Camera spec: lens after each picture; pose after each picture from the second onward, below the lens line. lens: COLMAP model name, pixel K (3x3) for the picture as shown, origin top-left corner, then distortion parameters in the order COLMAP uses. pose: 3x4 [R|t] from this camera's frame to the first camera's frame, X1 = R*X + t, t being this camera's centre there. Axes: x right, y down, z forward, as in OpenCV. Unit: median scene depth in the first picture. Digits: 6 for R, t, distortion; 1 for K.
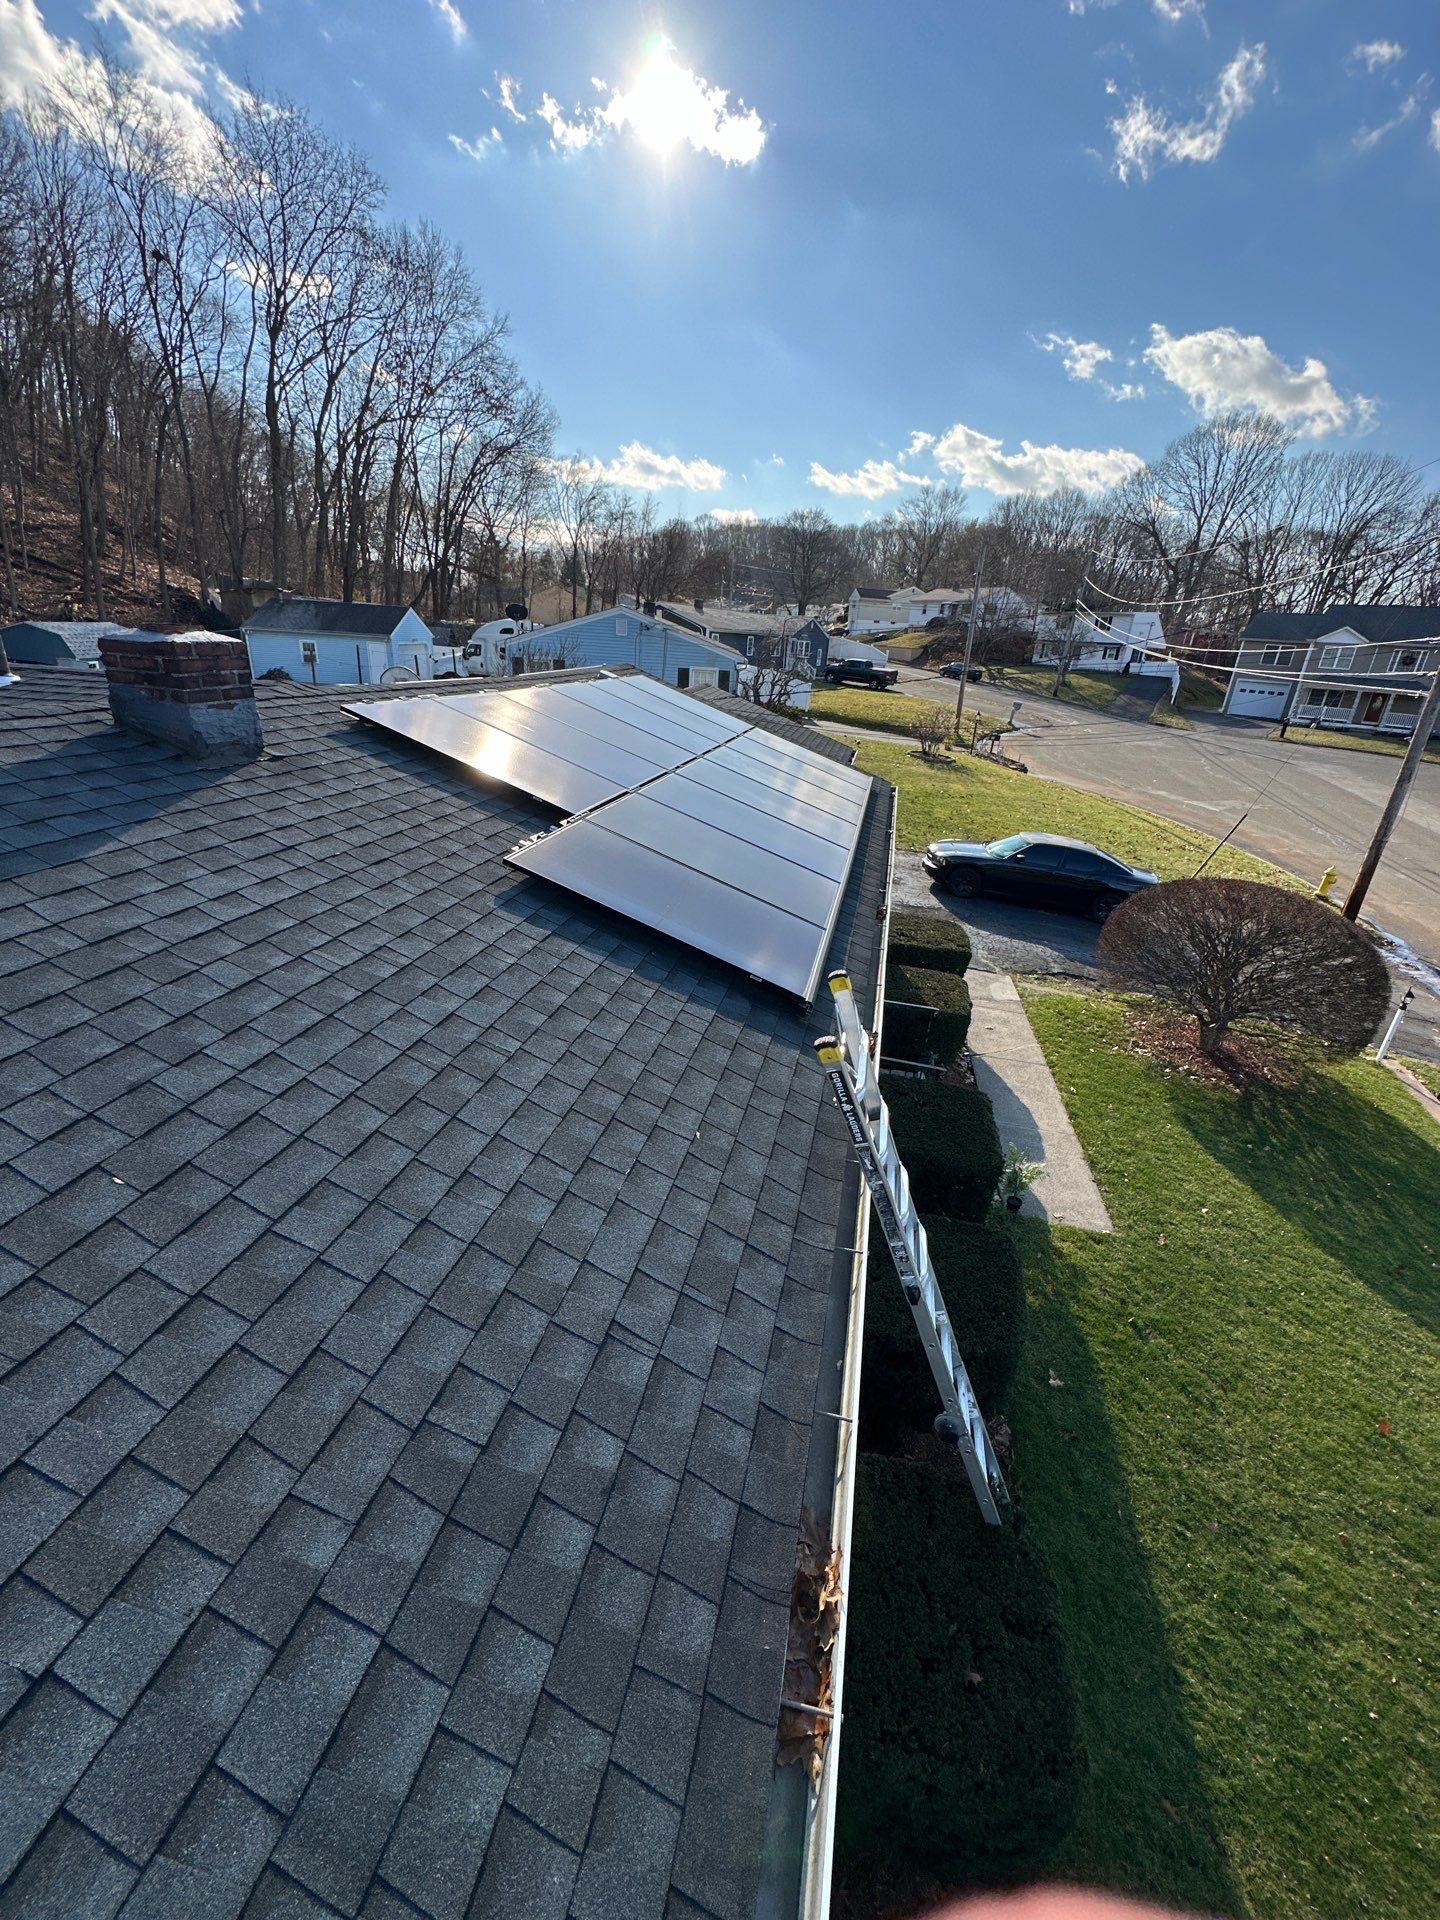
lens RADIAL K [[761.3, 0, 720.0], [0, 761.3, 960.0], [0, 0, 1]] dist [-0.004906, 0.000444]
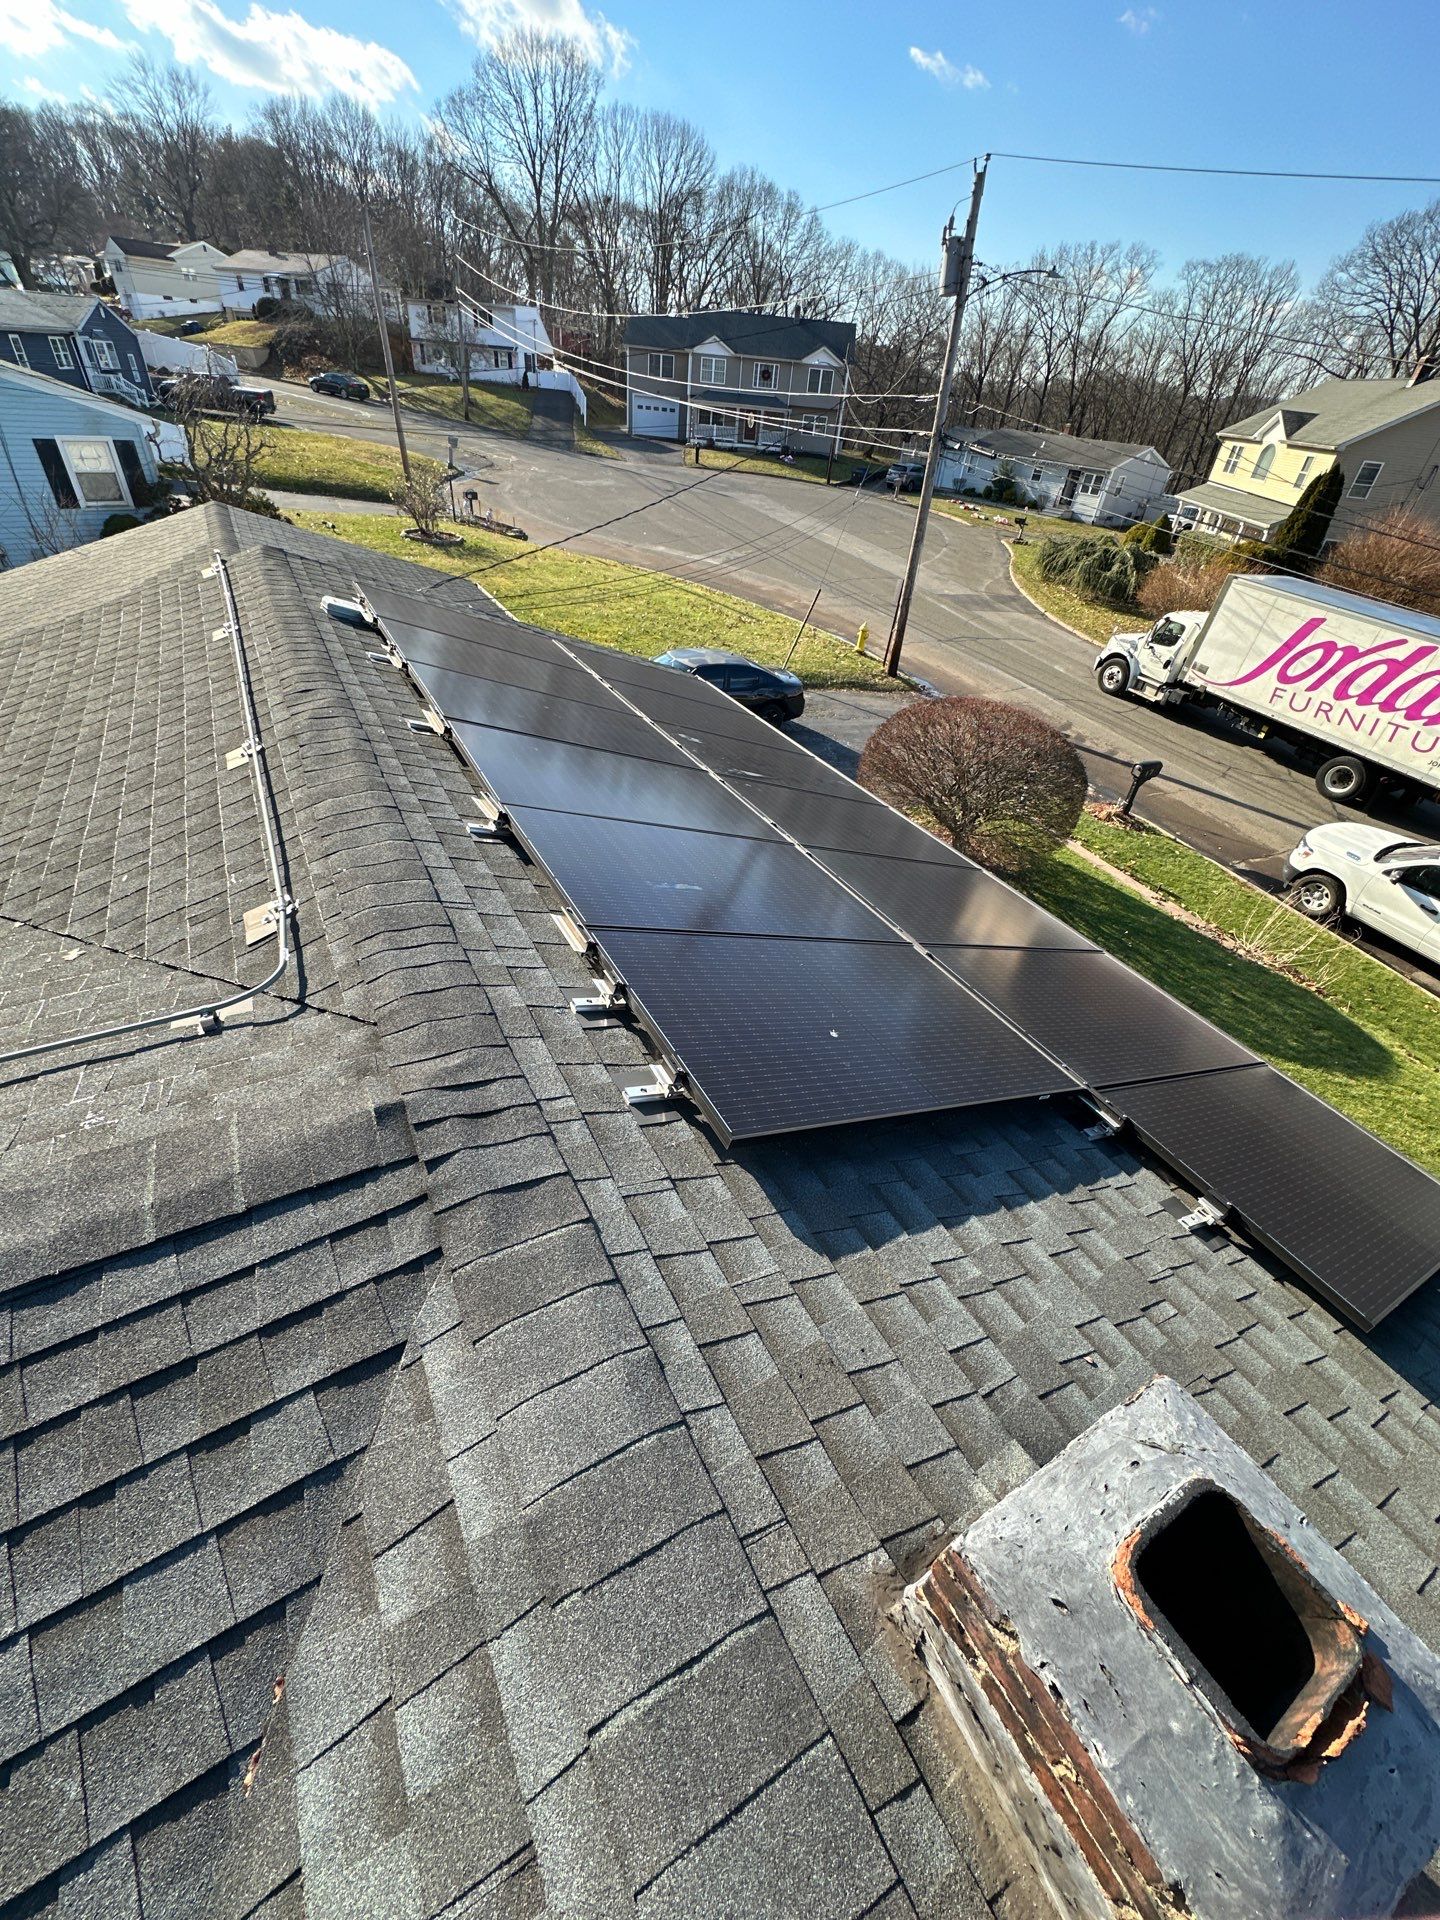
lens RADIAL K [[761.3, 0, 720.0], [0, 761.3, 960.0], [0, 0, 1]] dist [-0.004906, 0.000444]
pose [[0.748134, -0.405712, 0.525065, -0.047200], [0.229927, 0.900780, 0.368413, -0.039485], [-0.622438, -0.154896, 0.767189, 0.050355]]
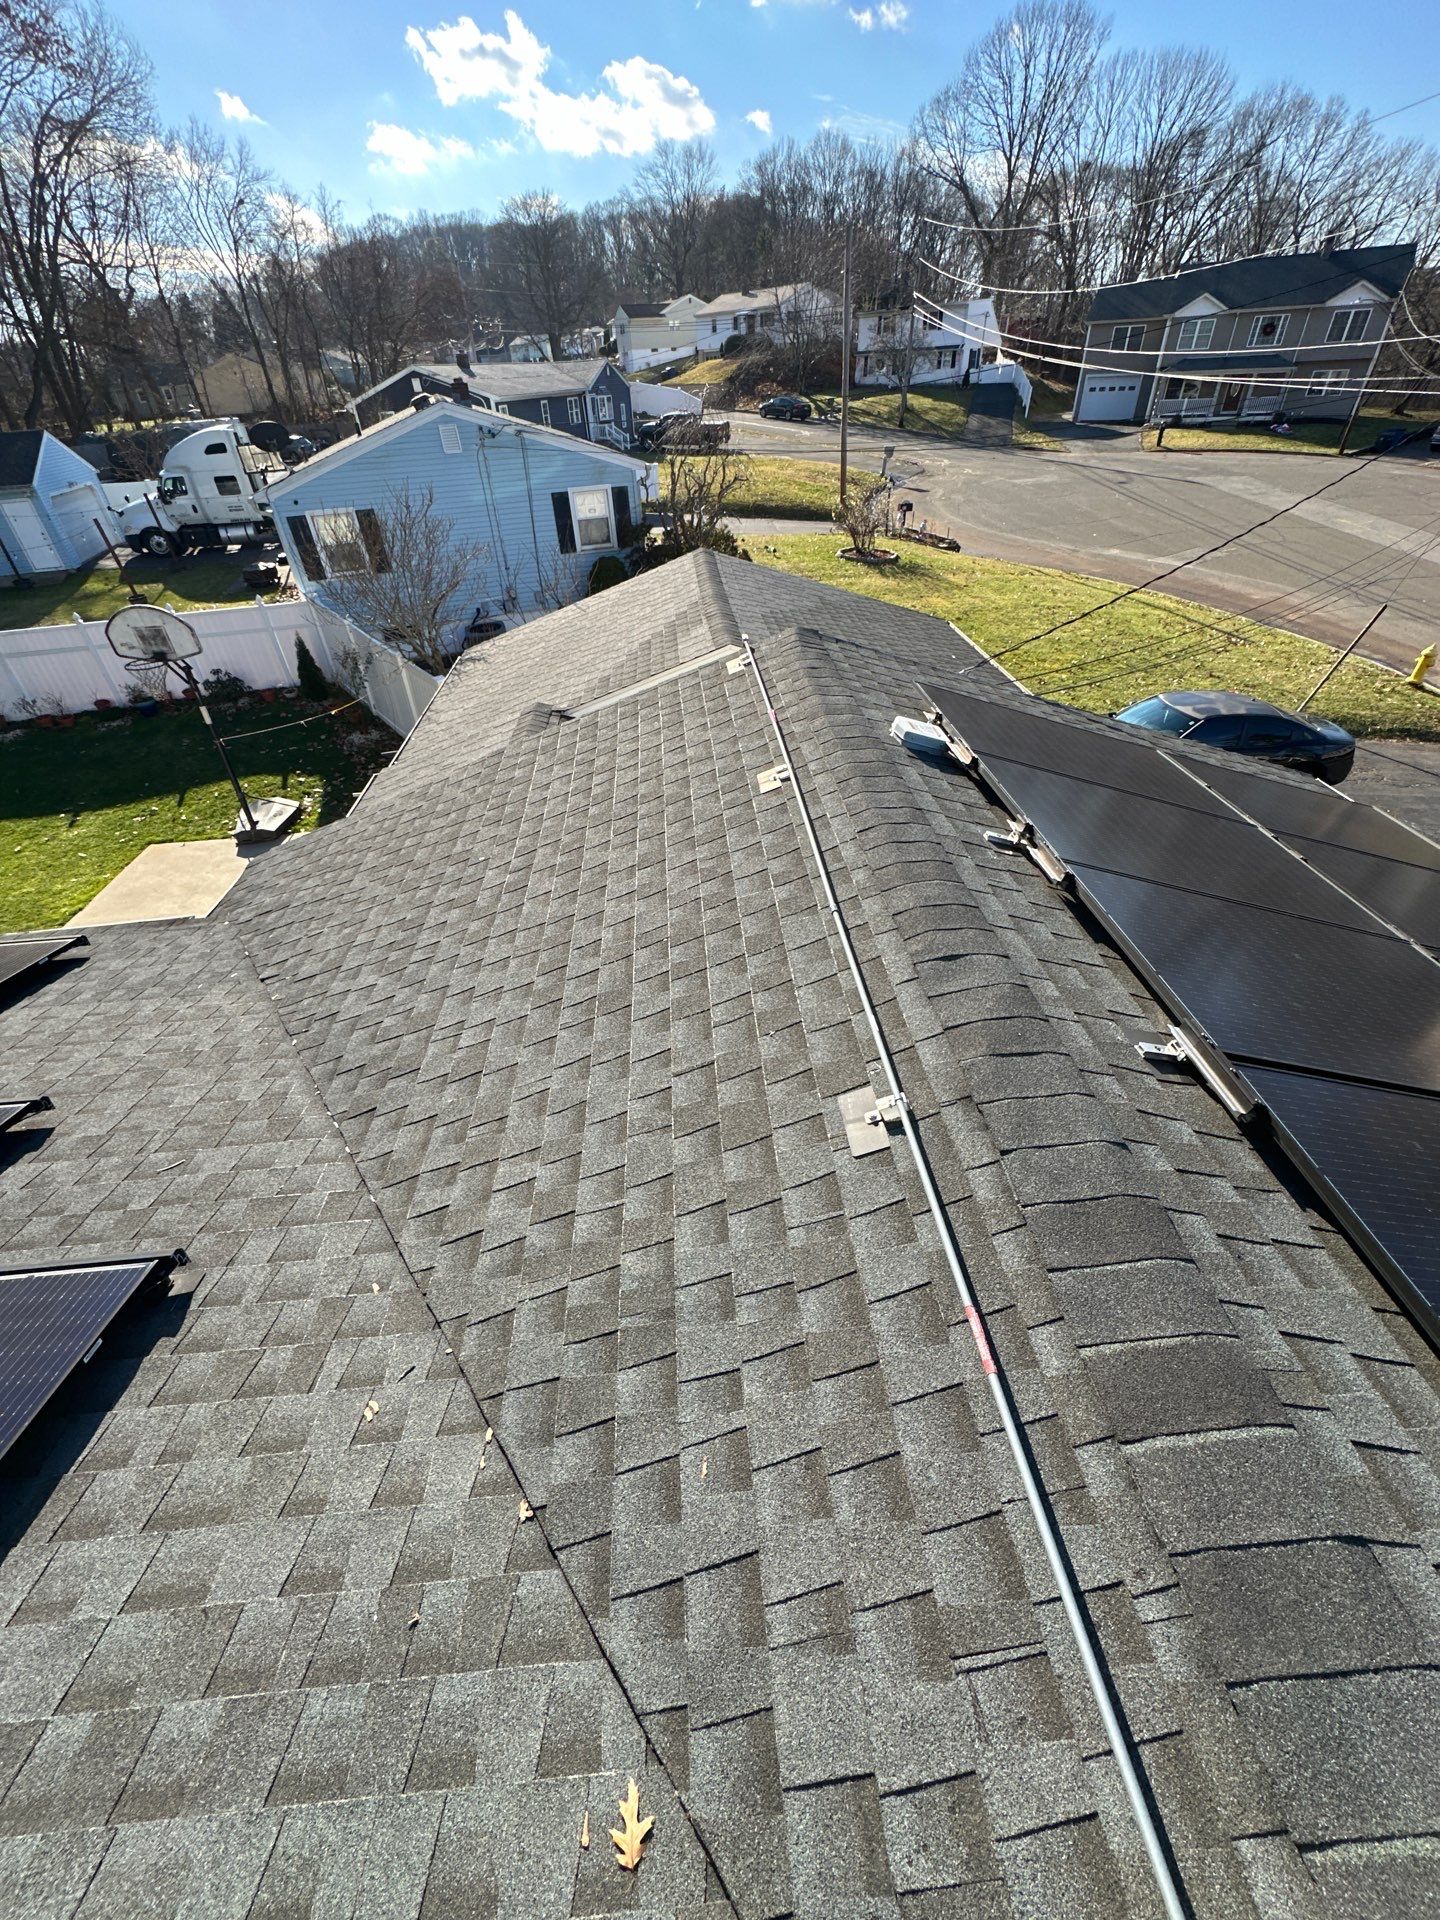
lens RADIAL K [[761.3, 0, 720.0], [0, 761.3, 960.0], [0, 0, 1]] dist [-0.004906, 0.000444]
pose [[0.951528, -0.260691, 0.163203, -0.047283], [0.210100, 0.938469, 0.274106, -0.054930], [-0.224618, -0.226531, 0.947750, 0.087676]]
